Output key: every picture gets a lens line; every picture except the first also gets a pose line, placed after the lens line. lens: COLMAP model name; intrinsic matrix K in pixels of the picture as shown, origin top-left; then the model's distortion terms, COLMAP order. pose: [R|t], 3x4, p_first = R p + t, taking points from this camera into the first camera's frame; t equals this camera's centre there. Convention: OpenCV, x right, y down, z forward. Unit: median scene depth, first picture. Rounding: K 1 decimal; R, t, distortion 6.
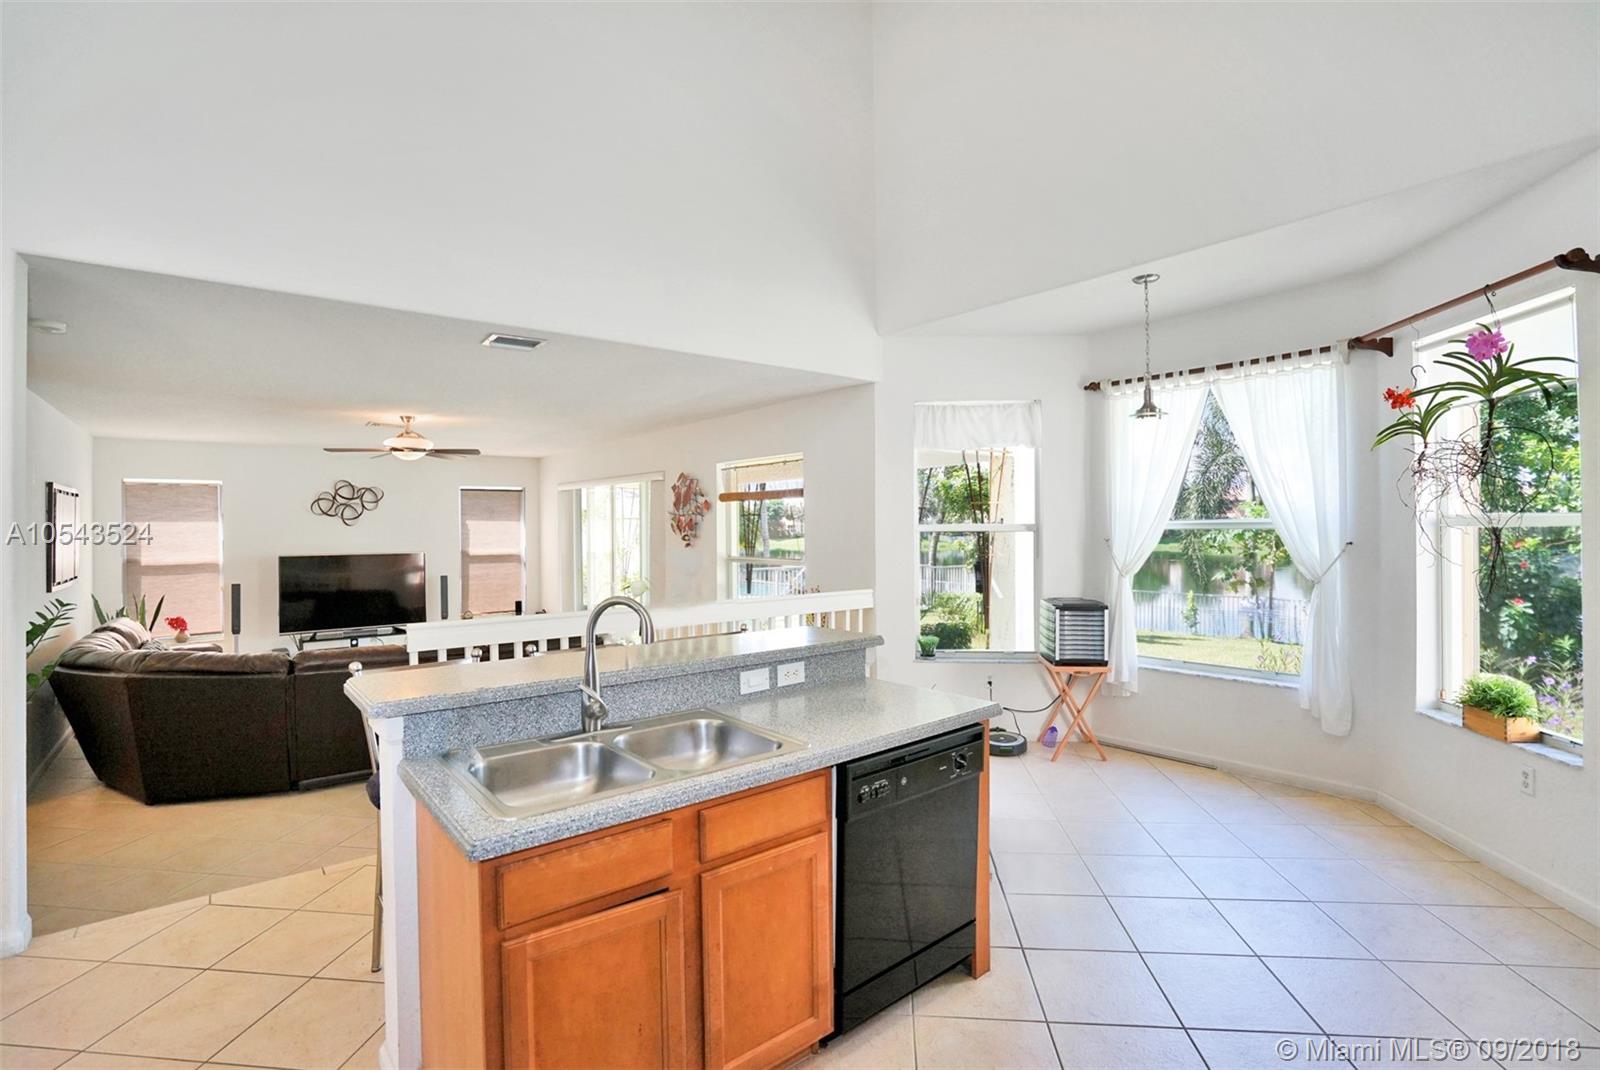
lens RADIAL K [[733.9, 0, 800.0], [0, 733.9, 535.0], [0, 0, 1]] dist [-0.058843, 0.020134]
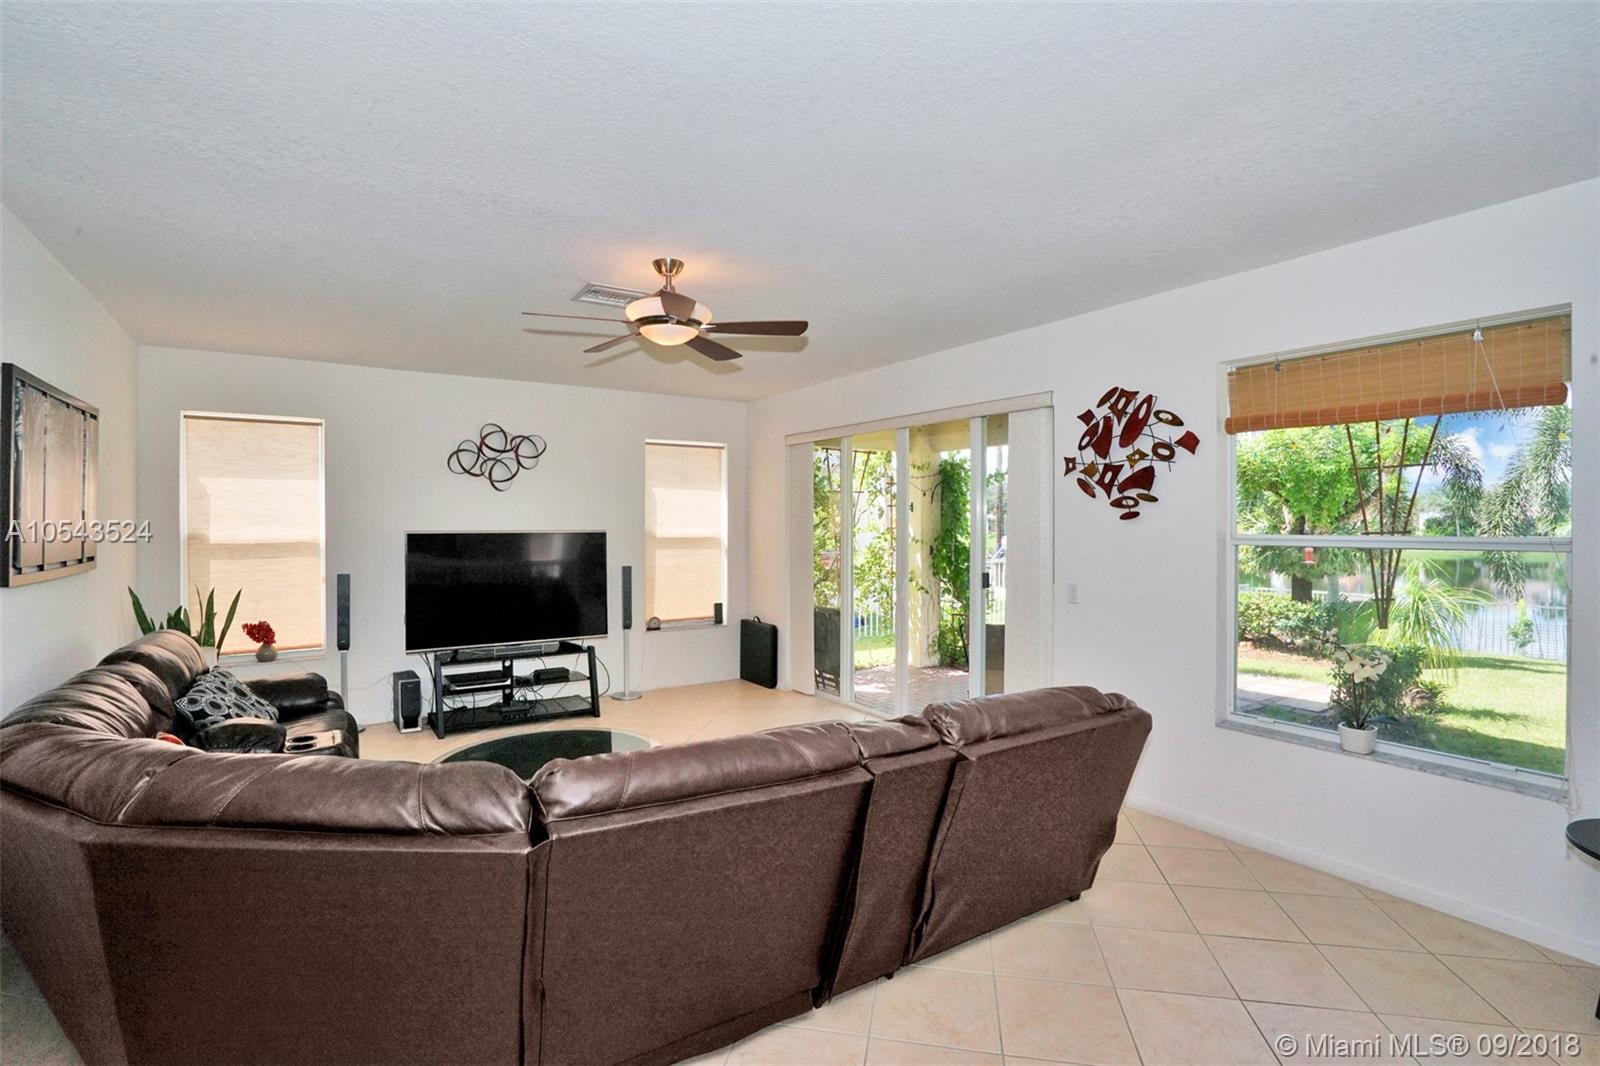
lens RADIAL K [[744.9, 0, 797.0], [0, 744.9, 528.9], [0, 0, 1]] dist [-0.063691, 0.024220]
pose [[0.995667, 0.009229, -0.092532, -0.371293], [-0.009413, 0.999954, -0.001562, 0.028504], [0.092513, 0.002426, 0.995708, 0.436648]]
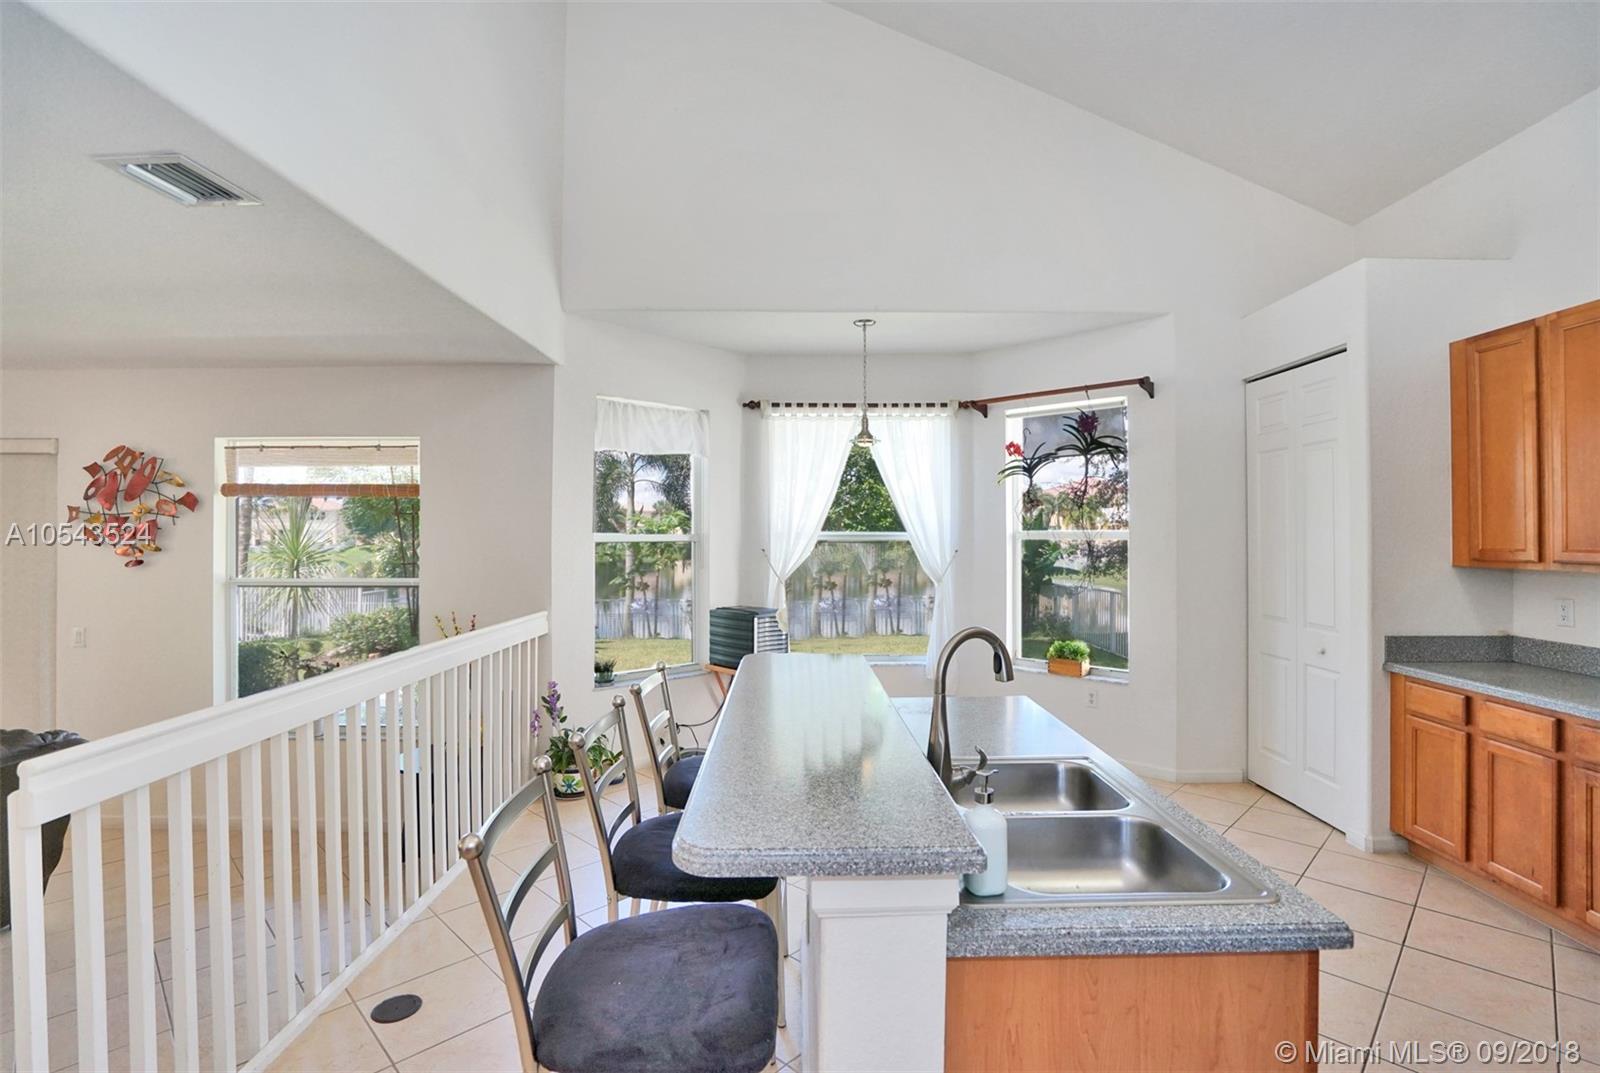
lens RADIAL K [[754.3, 0, 799.1], [0, 754.3, 534.2], [0, 0, 1]] dist [-0.062154, 0.025969]
pose [[0.632226, 0.005999, 0.774761, -0.290052], [0.001846, 0.999956, -0.009249, -0.004111], [-0.774782, 0.007277, 0.632186, 0.184207]]
